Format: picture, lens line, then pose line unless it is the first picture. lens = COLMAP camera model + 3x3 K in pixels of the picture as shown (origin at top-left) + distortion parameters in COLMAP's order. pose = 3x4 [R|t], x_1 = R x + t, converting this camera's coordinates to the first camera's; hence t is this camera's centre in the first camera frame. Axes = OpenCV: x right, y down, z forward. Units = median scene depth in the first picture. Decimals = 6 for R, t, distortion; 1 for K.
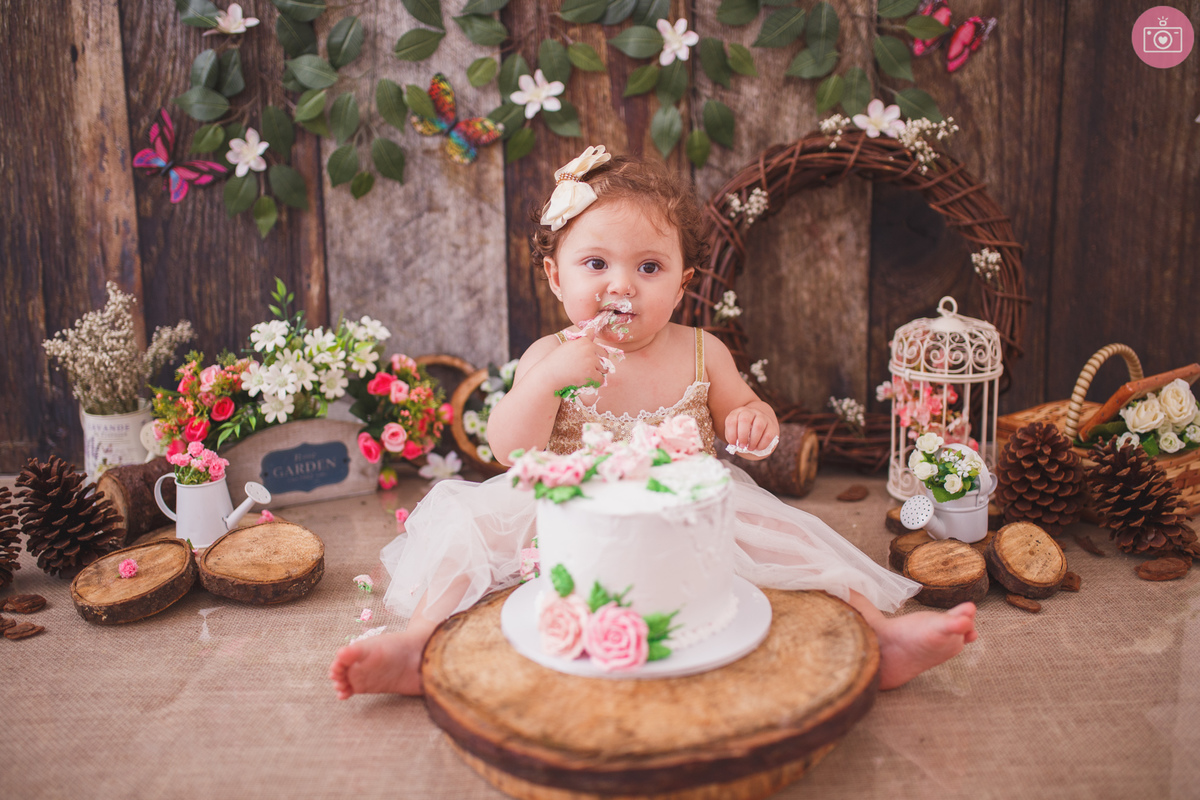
lens RADIAL K [[1183.0, 0, 596.4], [0, 1183.0, 396.6], [0, 0, 1]] dist [-0.042186, 0.038896]
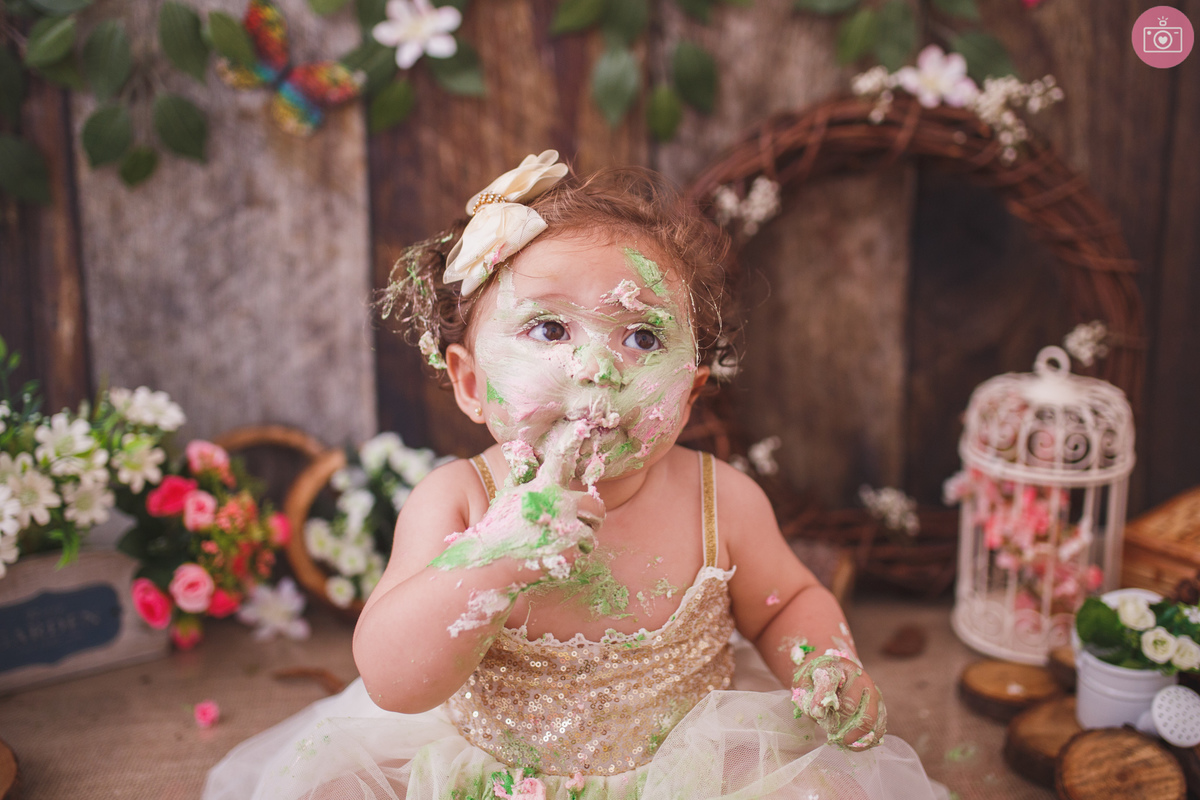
lens RADIAL K [[1323.8, 0, 620.2], [0, 1323.8, 346.1], [0, 0, 1]] dist [-0.046180, 0.037750]
pose [[0.992520, -0.009436, 0.121715, -0.029796], [0.008294, 0.999917, 0.009891, -0.090018], [-0.121798, -0.008807, 0.992516, 0.273382]]
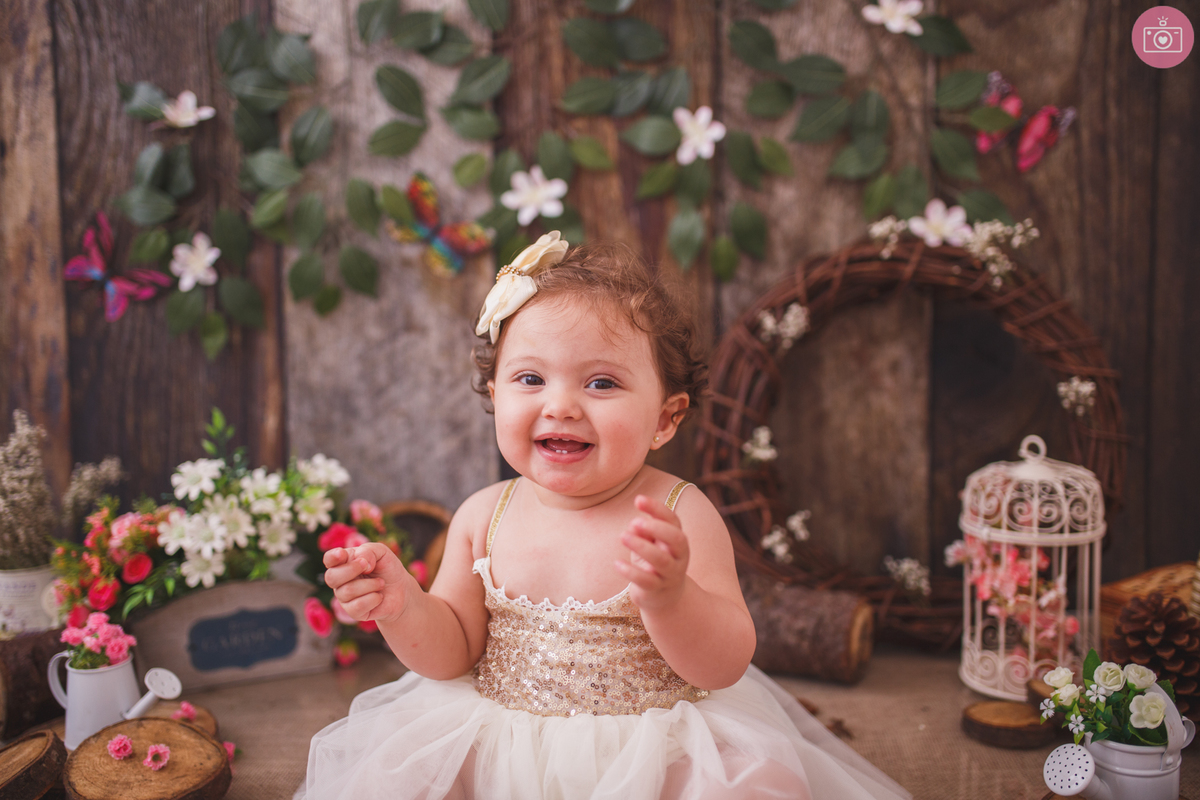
lens RADIAL K [[1183.0, 0, 596.4], [0, 1183.0, 396.6], [0, 0, 1]] dist [-0.042186, 0.038896]
pose [[0.999575, 0.006274, -0.028461, 0.020082], [-0.009389, 0.993810, -0.110693, -0.018329], [0.027590, 0.110913, 0.993447, 0.171253]]
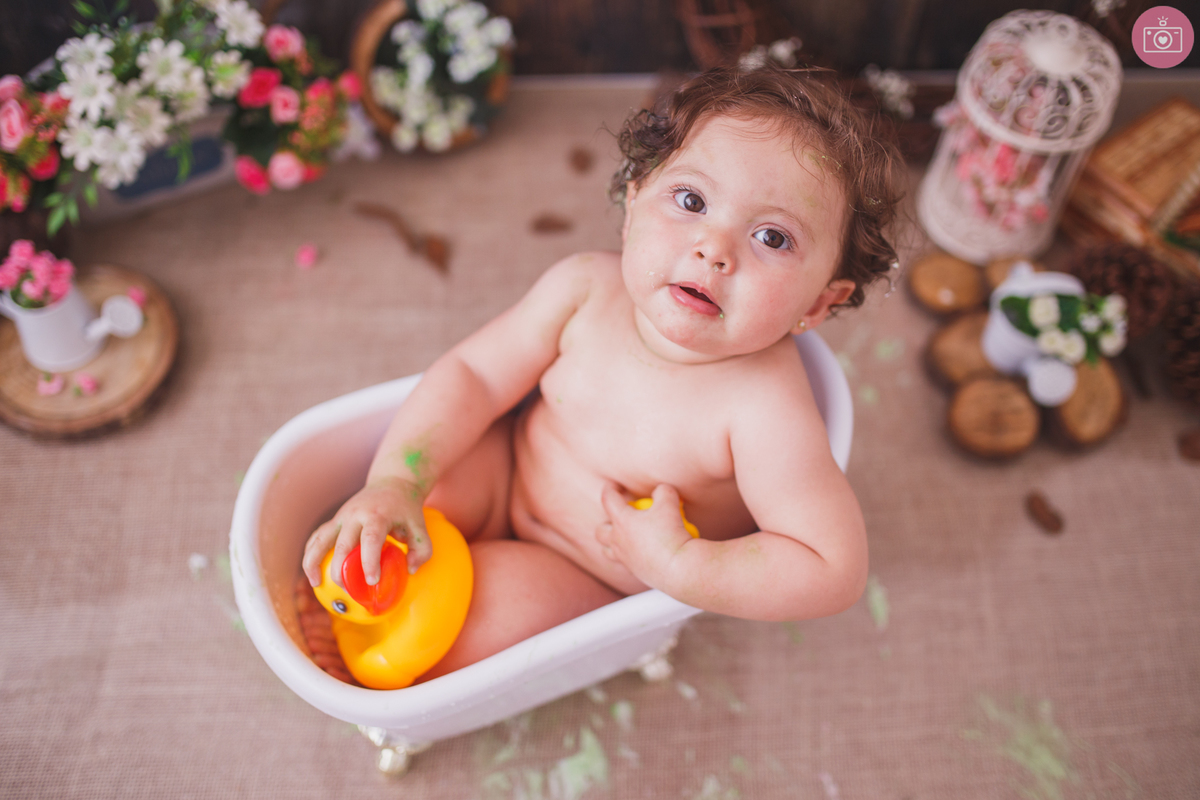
lens RADIAL K [[1273.3, 0, 600.0], [0, 1273.3, 400.0], [0, 0, 1]] dist [-0.029277, 0.000792]
pose [[0.996718, 0.000139, 0.080956, -0.036626], [-0.055701, 0.726846, 0.684538, -0.390433], [-0.058748, -0.686801, 0.724468, 0.289622]]
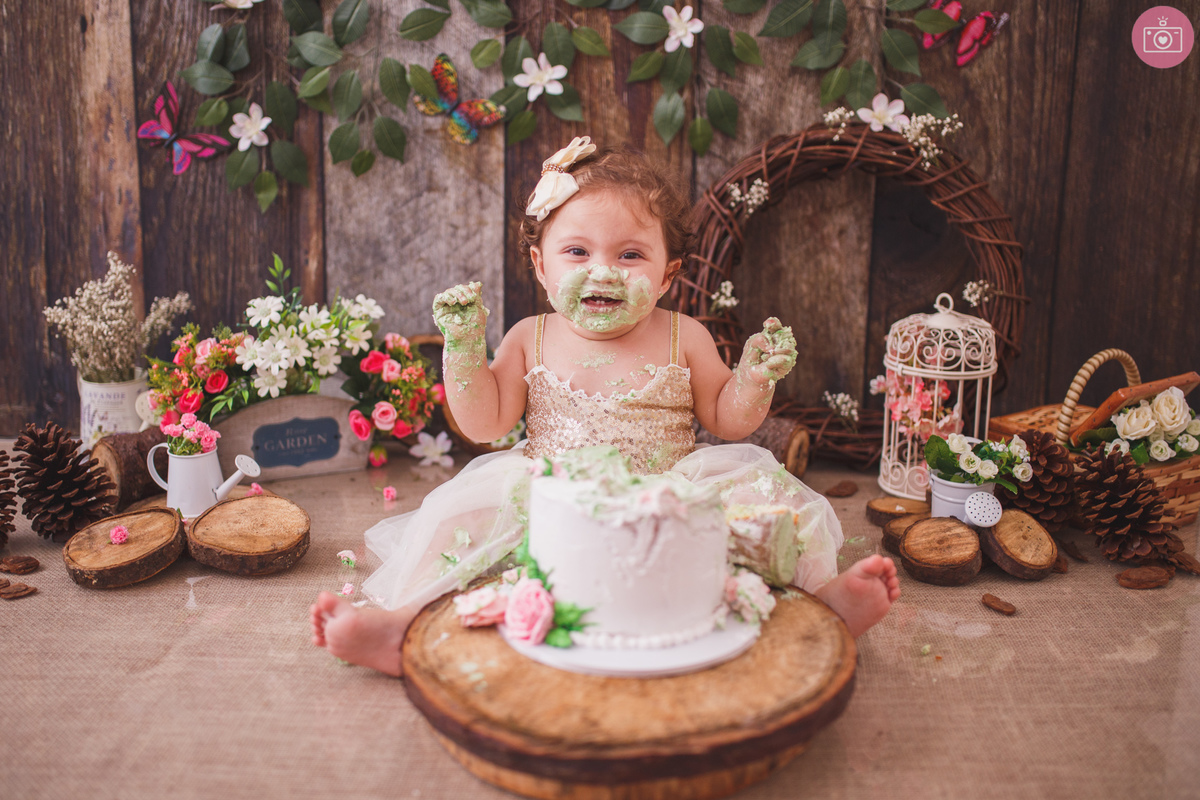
lens RADIAL K [[1236.0, 0, 569.4], [0, 1236.0, 386.4], [0, 0, 1]] dist [-0.040324, 0.021271]
pose [[0.998795, 0.036634, -0.032662, 0.018198], [-0.036386, 0.999305, 0.008157, -0.004635], [0.032938, -0.006959, 0.999433, -0.043110]]
